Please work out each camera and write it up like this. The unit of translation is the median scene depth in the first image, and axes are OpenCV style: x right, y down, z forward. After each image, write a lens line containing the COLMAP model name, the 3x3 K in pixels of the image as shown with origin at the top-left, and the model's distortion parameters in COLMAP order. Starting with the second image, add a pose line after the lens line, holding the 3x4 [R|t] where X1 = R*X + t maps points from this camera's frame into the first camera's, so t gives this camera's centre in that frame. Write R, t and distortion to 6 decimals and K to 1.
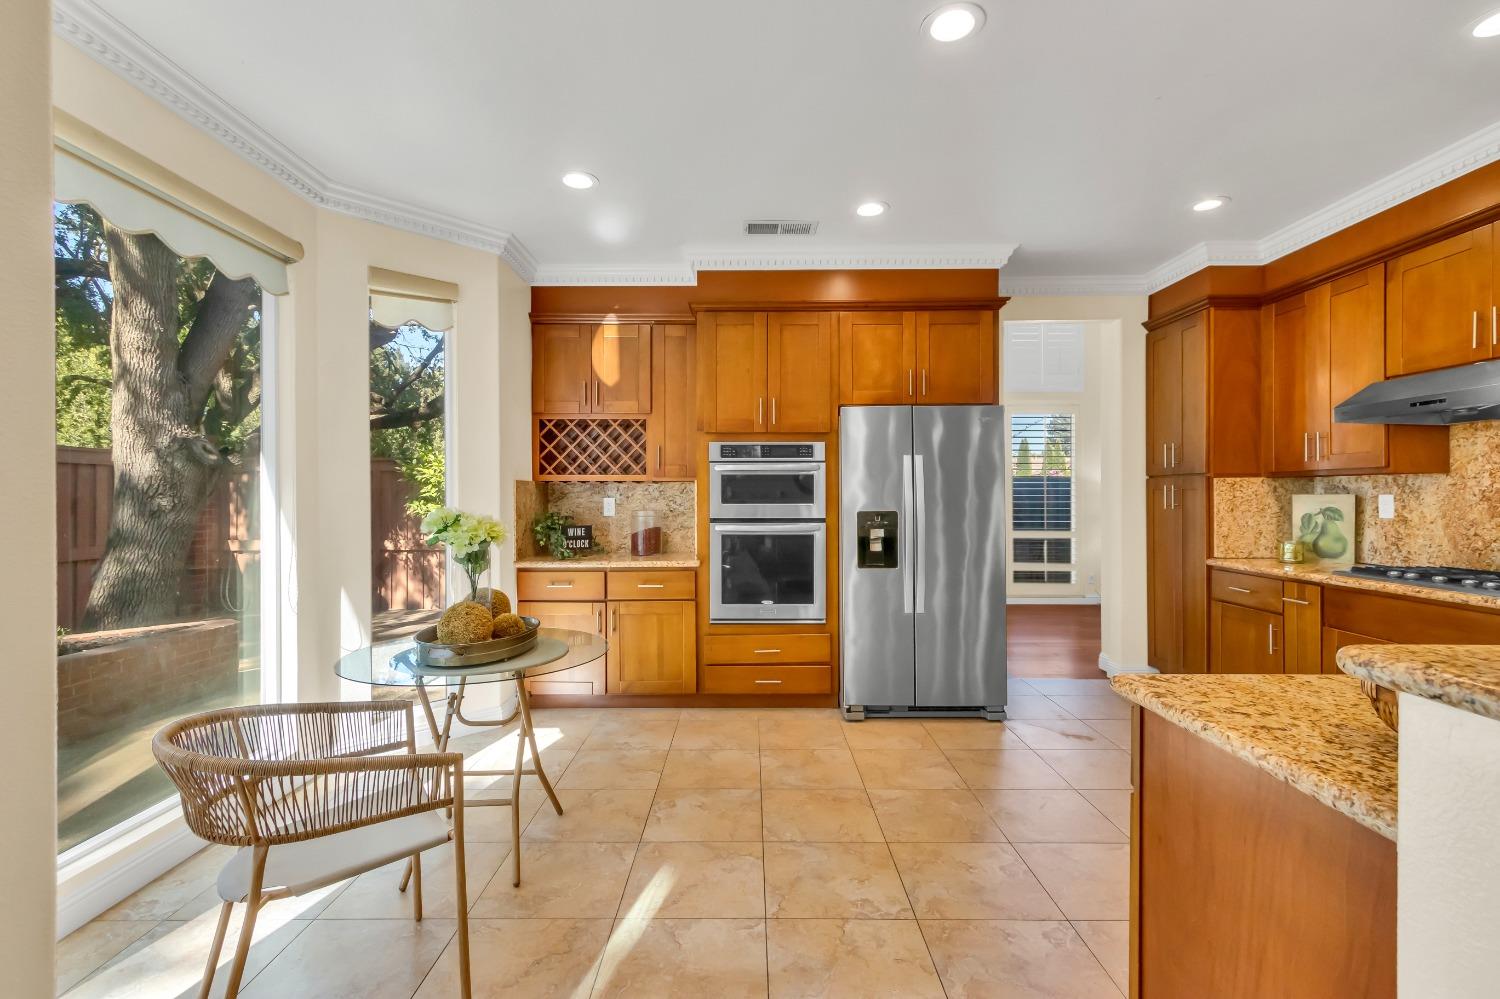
lens RADIAL K [[676.3, 0, 747.2], [0, 676.3, 497.2], [0, 0, 1]] dist [0.007567, -0.002427]
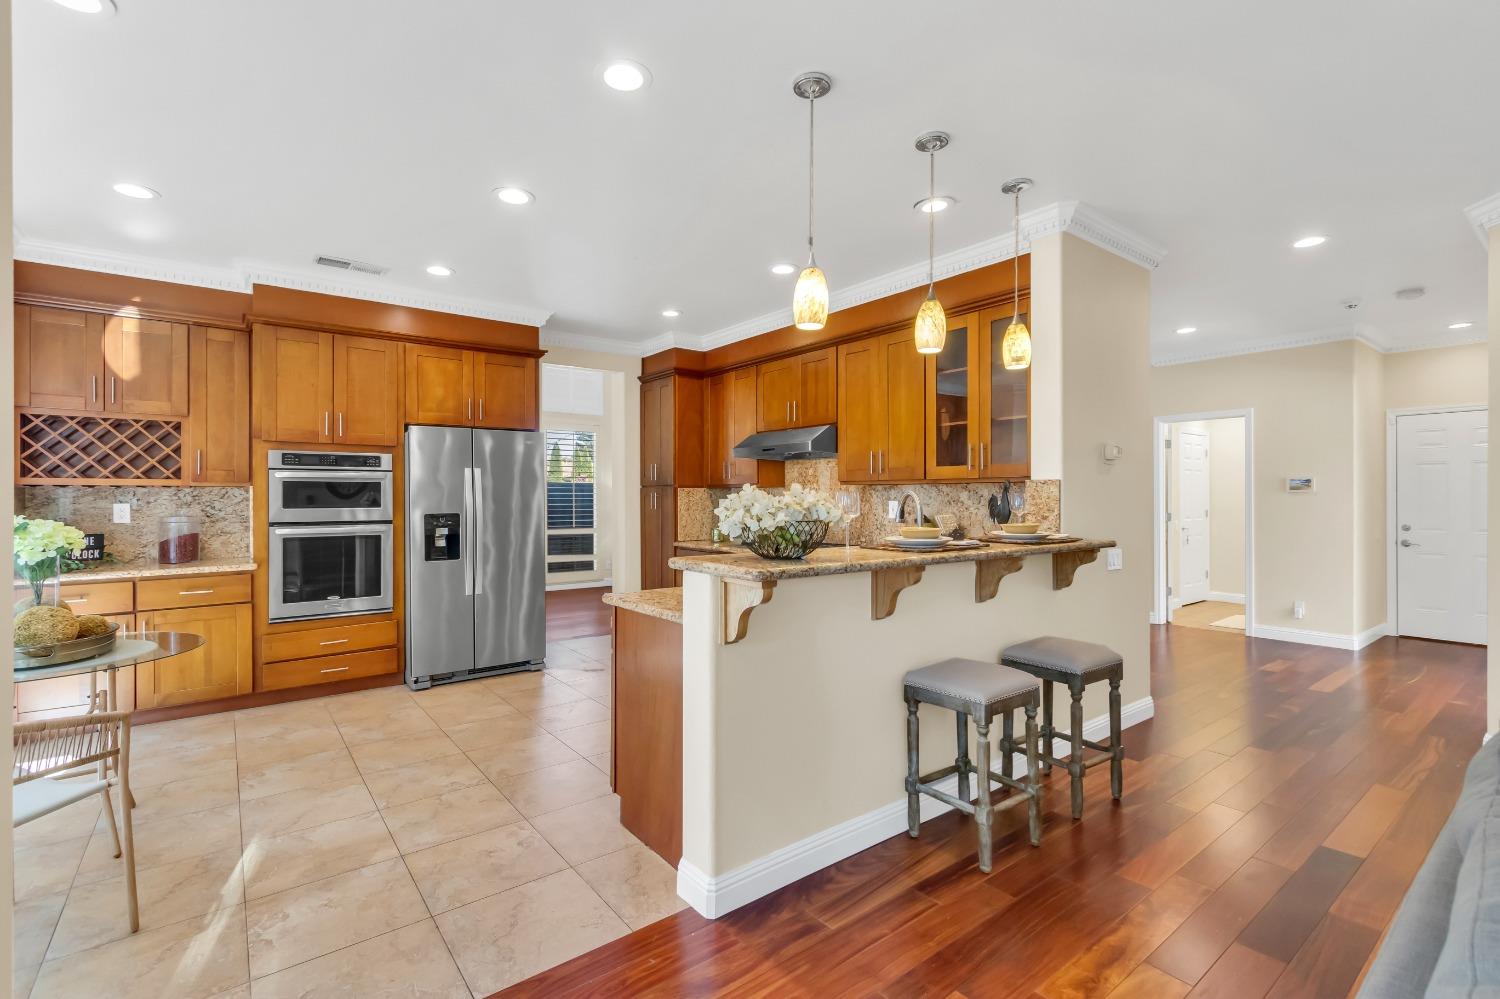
lens RADIAL K [[676.3, 0, 744.5], [0, 676.3, 498.8], [0, 0, 1]] dist [0.007567, -0.002427]
pose [[0.789766, -0.001408, 0.613407, -0.119260], [0.001319, 0.999999, 0.000598, -0.005375], [-0.613407, 0.000337, 0.789767, -0.281229]]
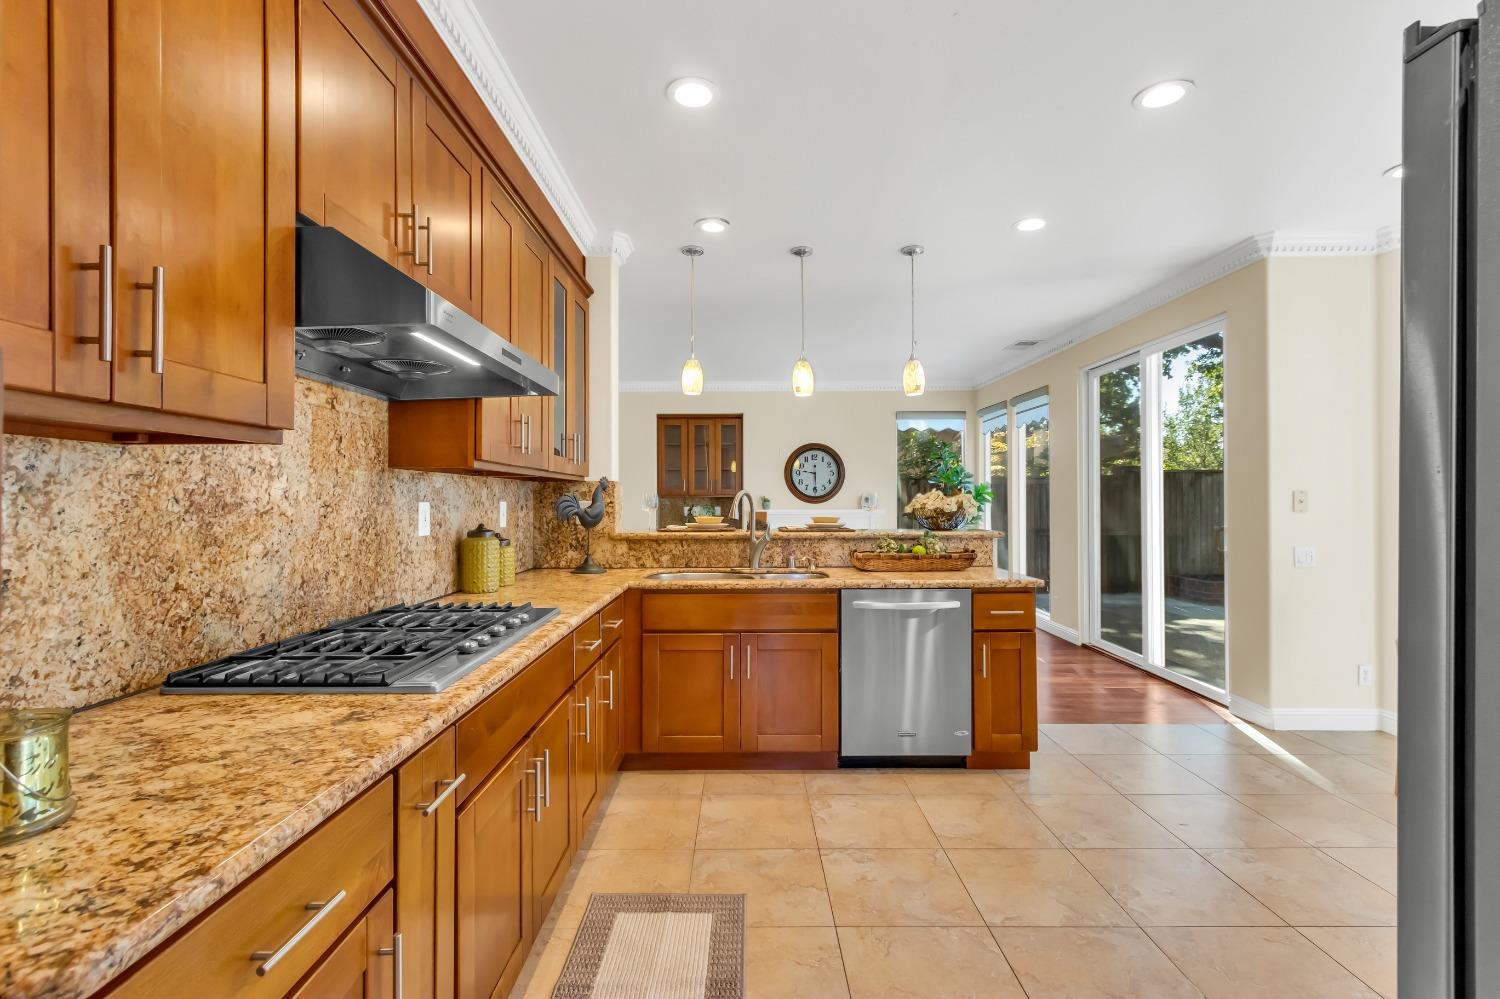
lens RADIAL K [[676.3, 0, 747.7], [0, 676.3, 501.0], [0, 0, 1]] dist [0.007567, -0.002427]
pose [[-0.999898, 0.001096, -0.014255, 0.549587], [0.001063, 0.999997, 0.002289, -0.002760], [0.014257, 0.002274, -0.999896, 1.148411]]
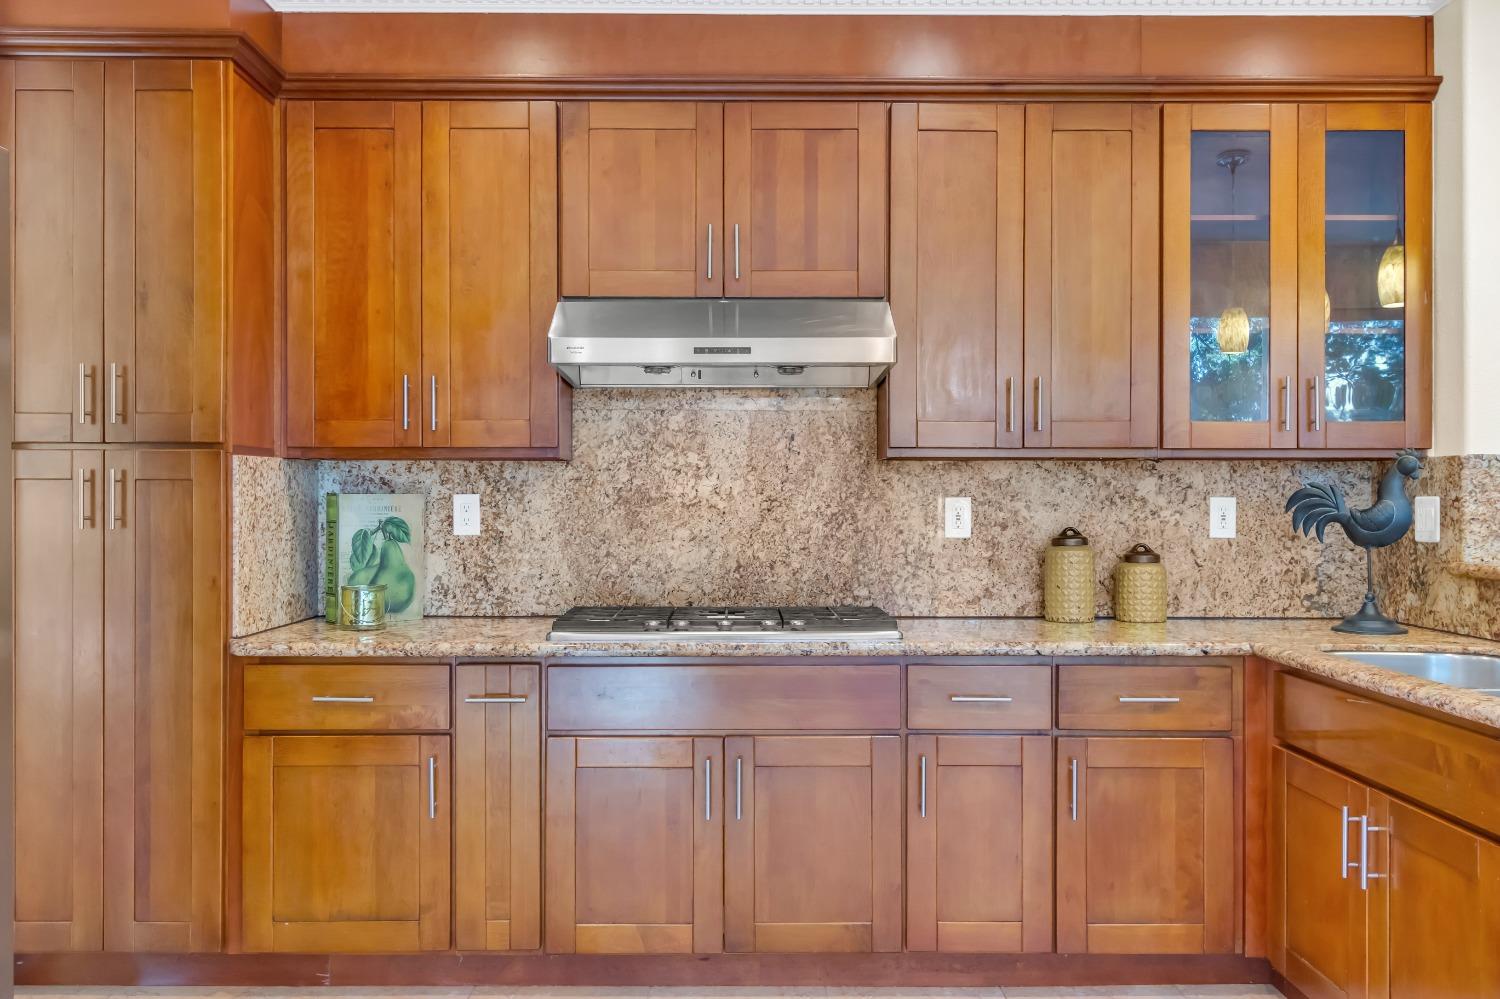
lens RADIAL K [[1197.4, 0, 750.9], [0, 1197.4, 492.7], [0, 0, 1]] dist [0.000483, -0.003572]
pose [[-0.017921, 0.004761, 0.999828, -0.087067], [0.001247, 0.999988, -0.004739, -0.000053], [-0.999839, 0.001162, -0.017926, 0.693698]]
